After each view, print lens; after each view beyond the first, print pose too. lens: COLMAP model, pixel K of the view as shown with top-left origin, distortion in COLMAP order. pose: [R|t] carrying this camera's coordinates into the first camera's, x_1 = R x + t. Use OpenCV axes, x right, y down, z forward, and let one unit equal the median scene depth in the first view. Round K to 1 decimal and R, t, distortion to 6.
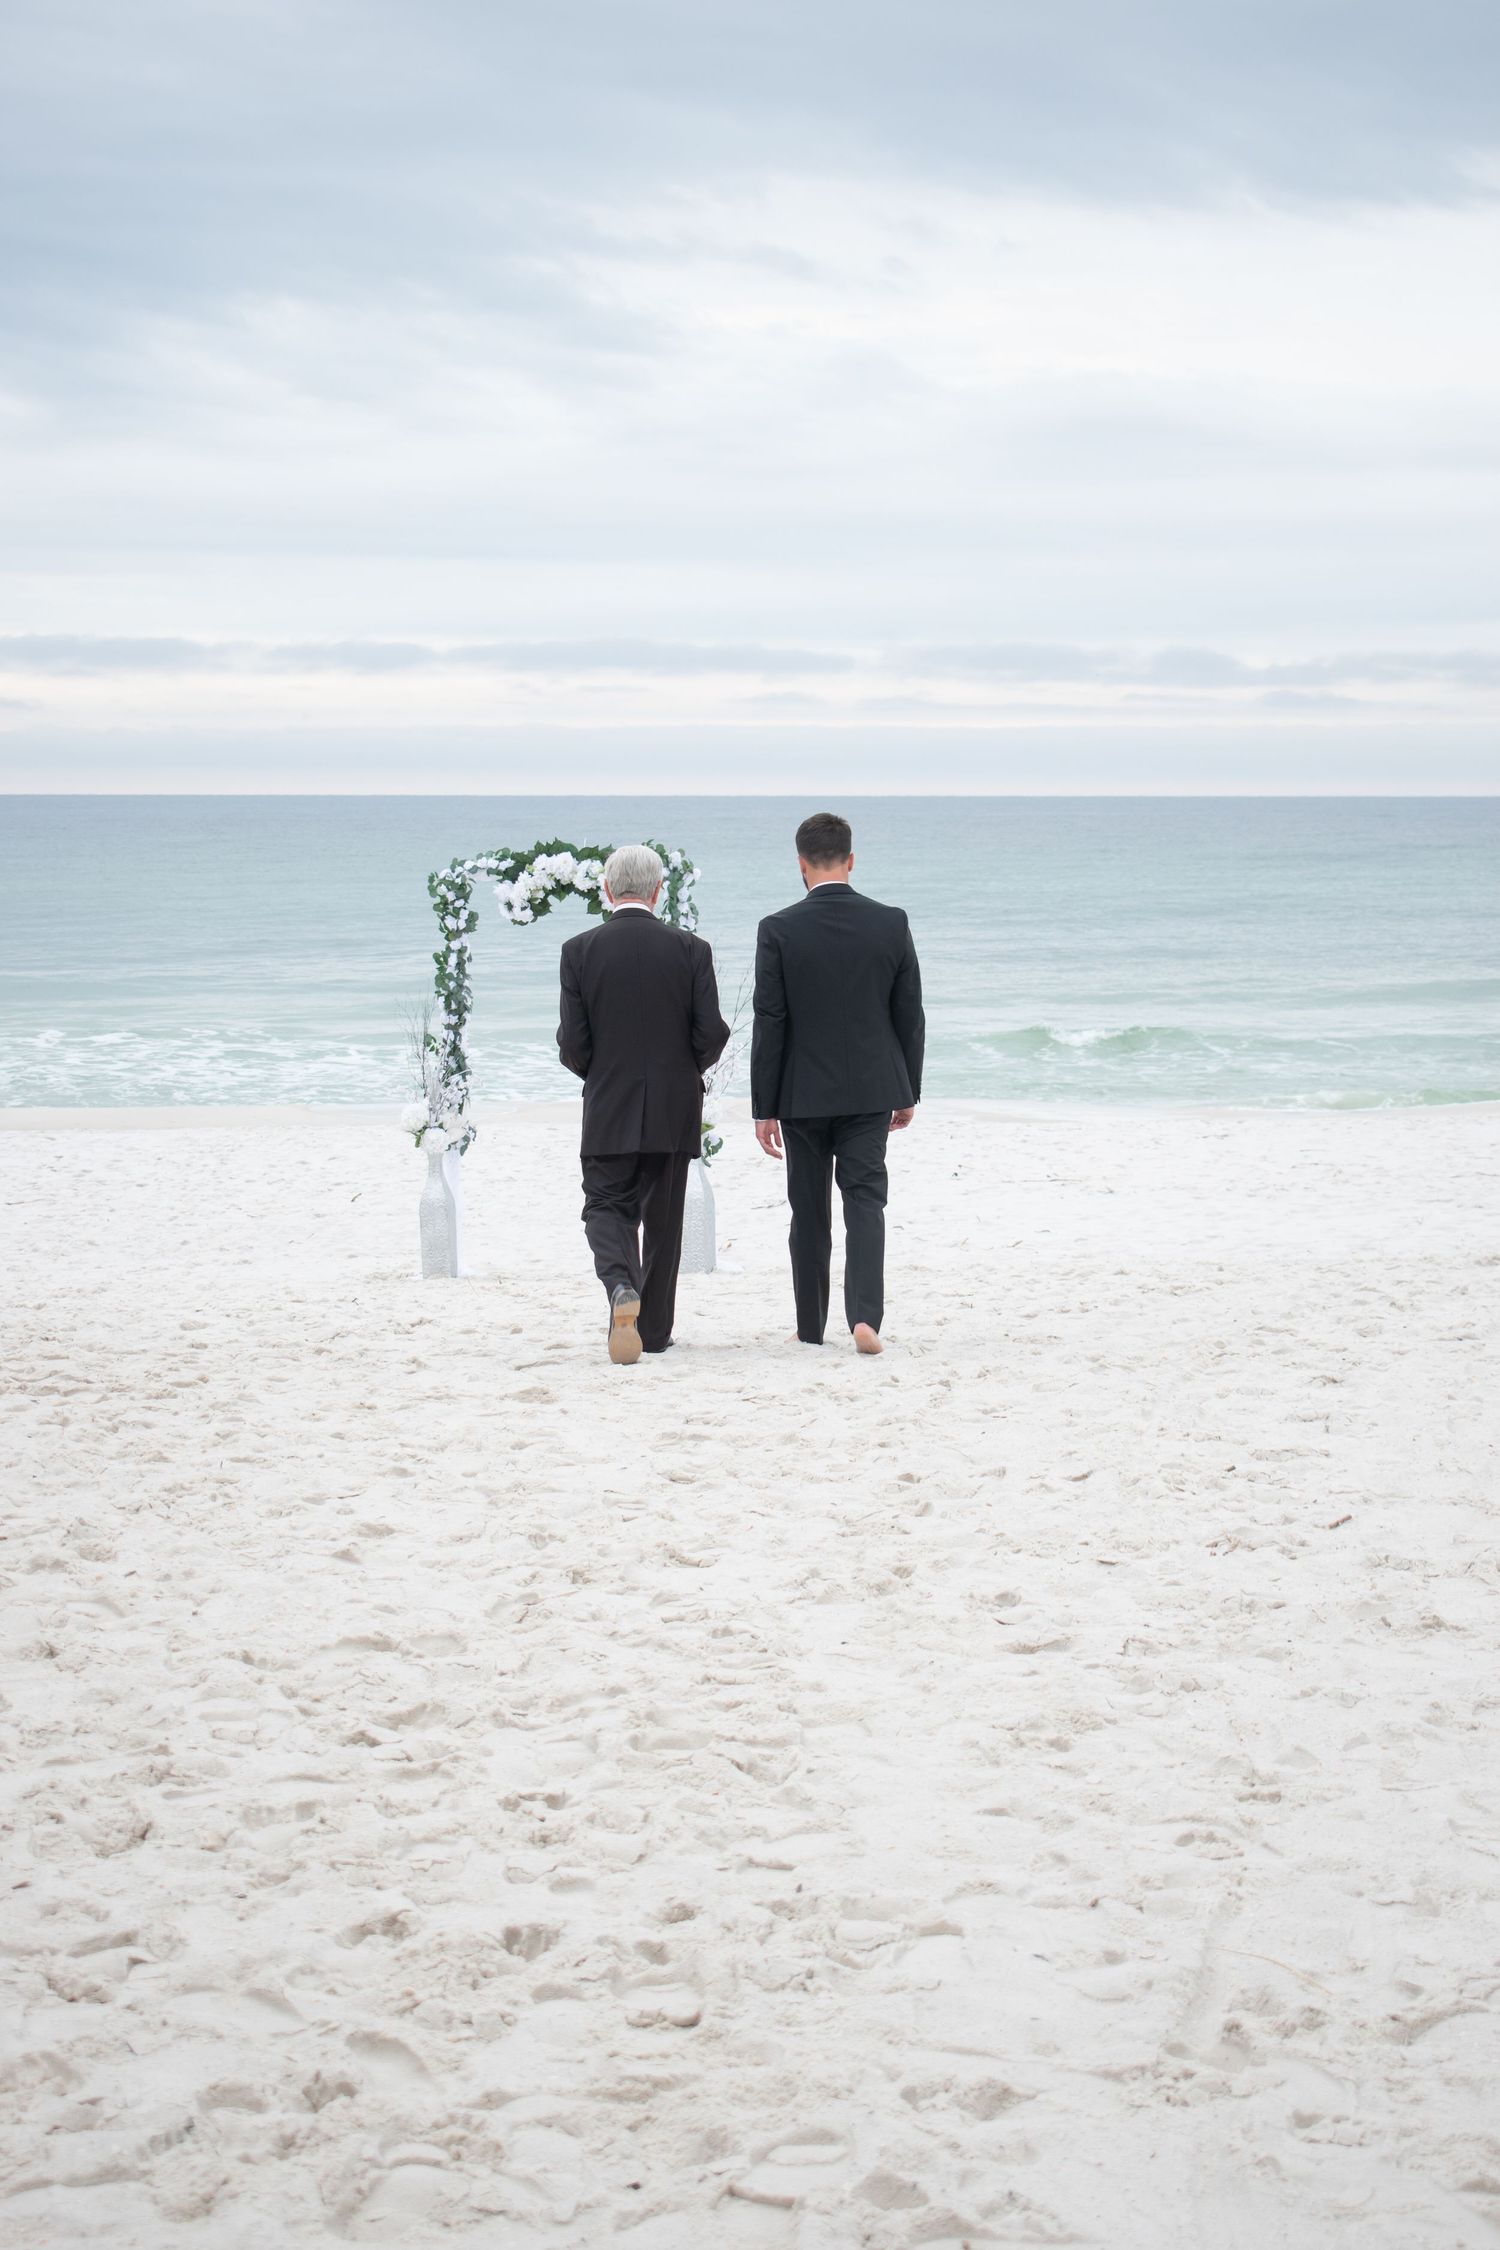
lens RADIAL K [[4416.5, 0, 766.6], [0, 4416.5, 1125.9], [0, 0, 1]] dist [0.144361, 0.000000]
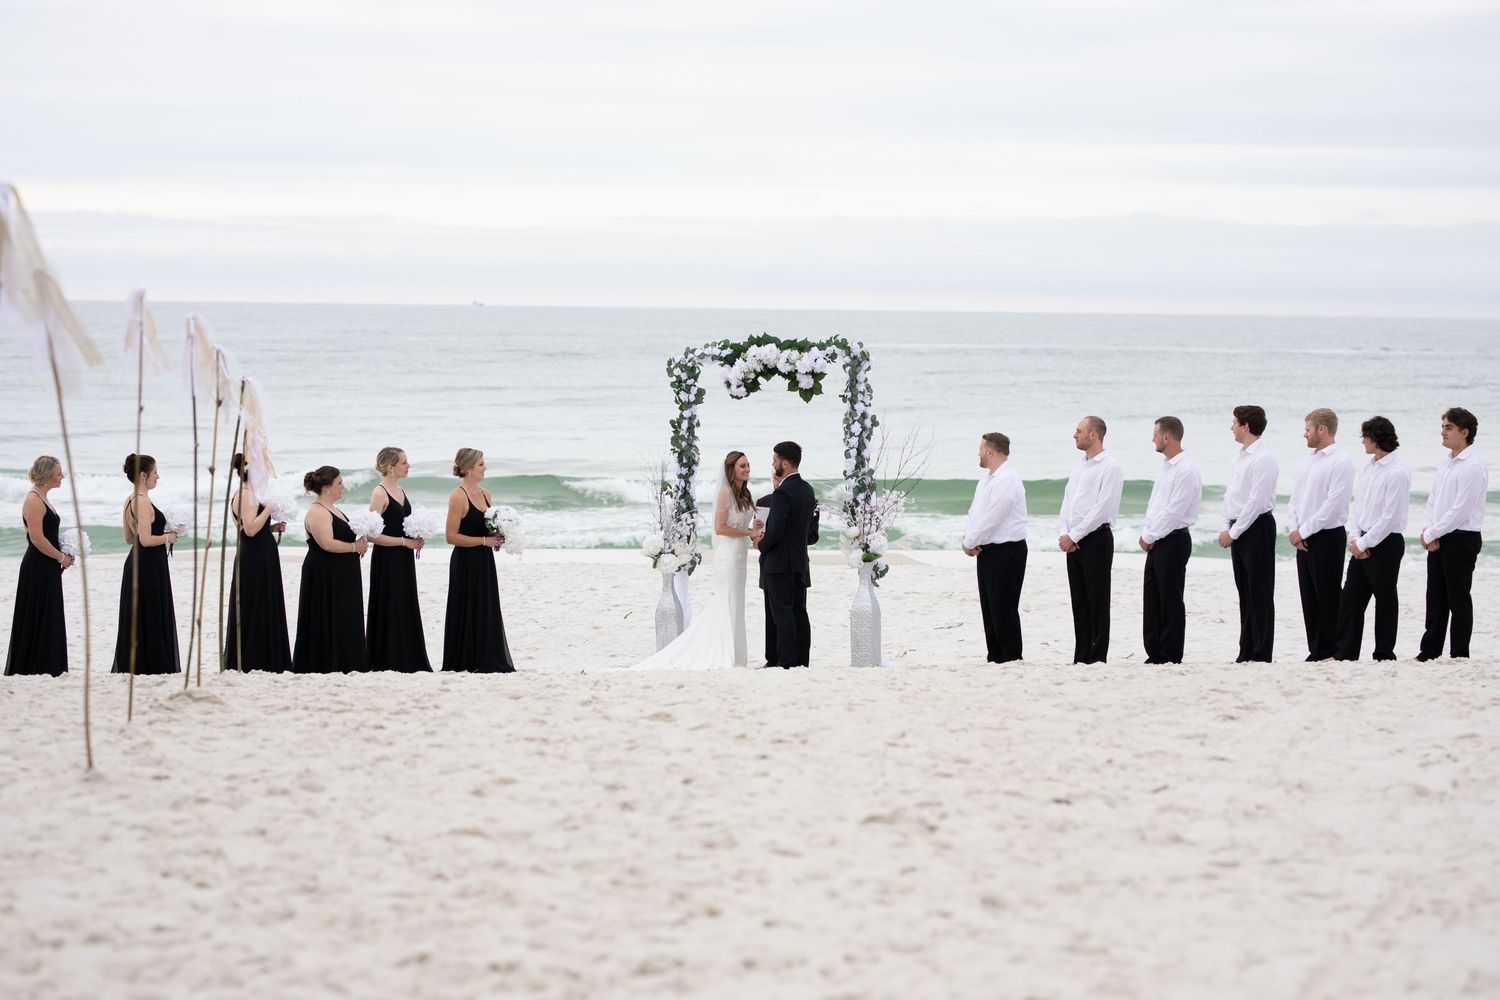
lens RADIAL K [[3634.1, 0, 738.6], [0, 3634.1, 498.0], [0, 0, 1]] dist [0.060674, 0.000000]
pose [[0.997033, 0.015458, -0.075409, 0.026182], [-0.017168, 0.999609, -0.022081, 0.007405], [0.075038, 0.023310, 0.996908, -0.067419]]
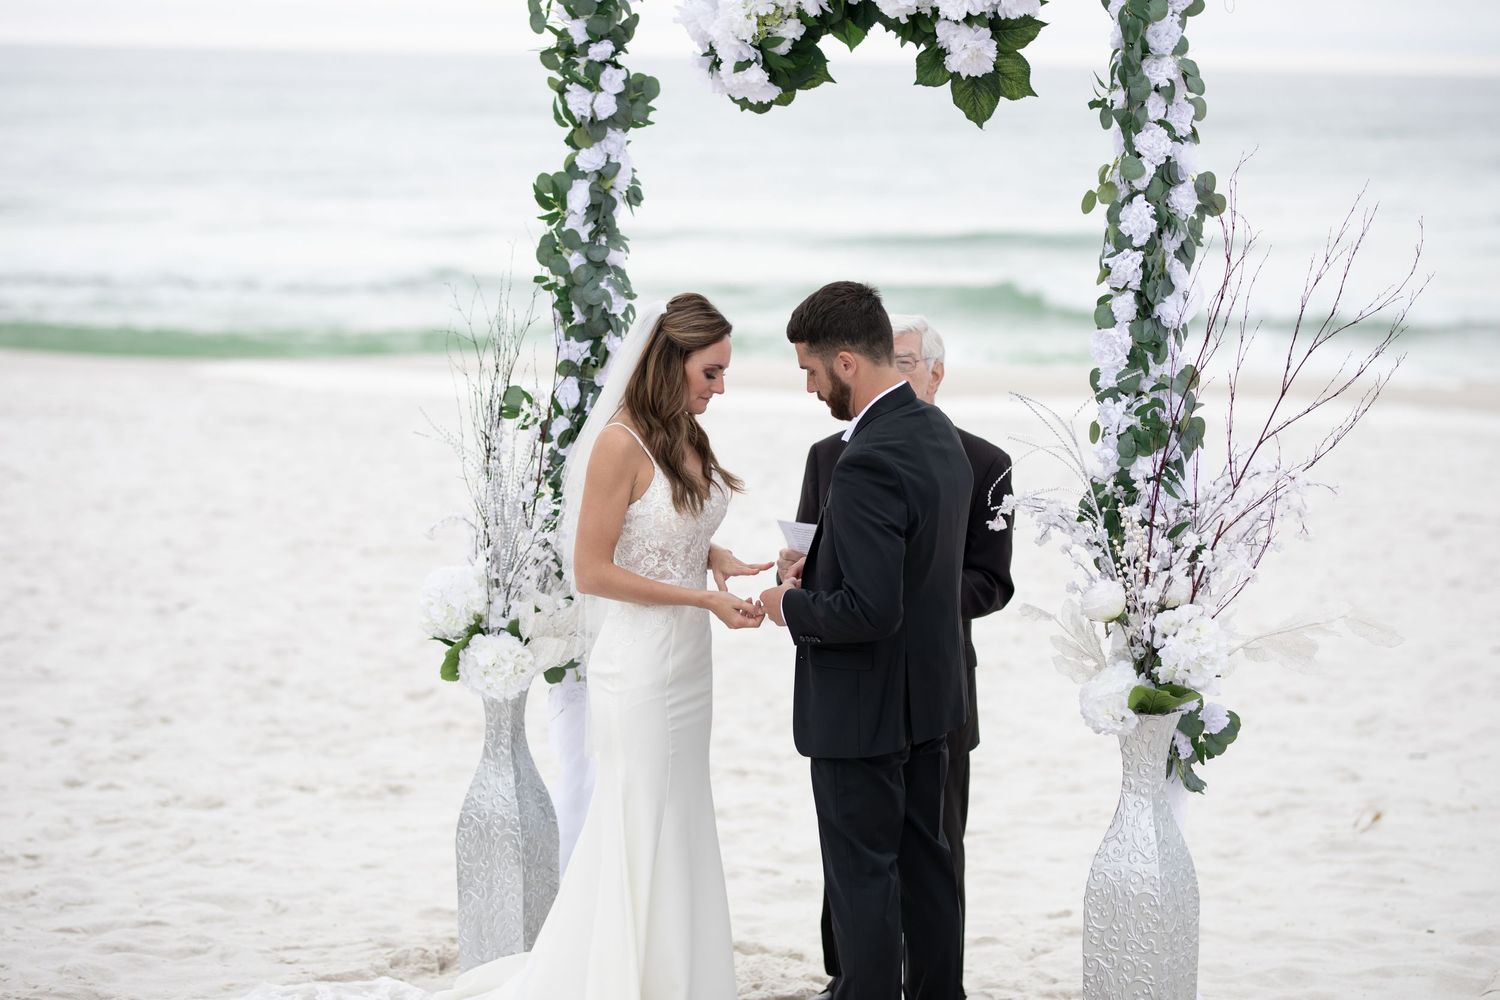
lens RADIAL K [[3315.8, 0, 815.7], [0, 3315.8, 481.9], [0, 0, 1]] dist [0.008811, 0.000000]
pose [[0.971673, 0.052757, -0.230364, 0.017669], [-0.044197, 0.998133, 0.042164, -0.025929], [0.232159, -0.030788, 0.972191, 0.724698]]
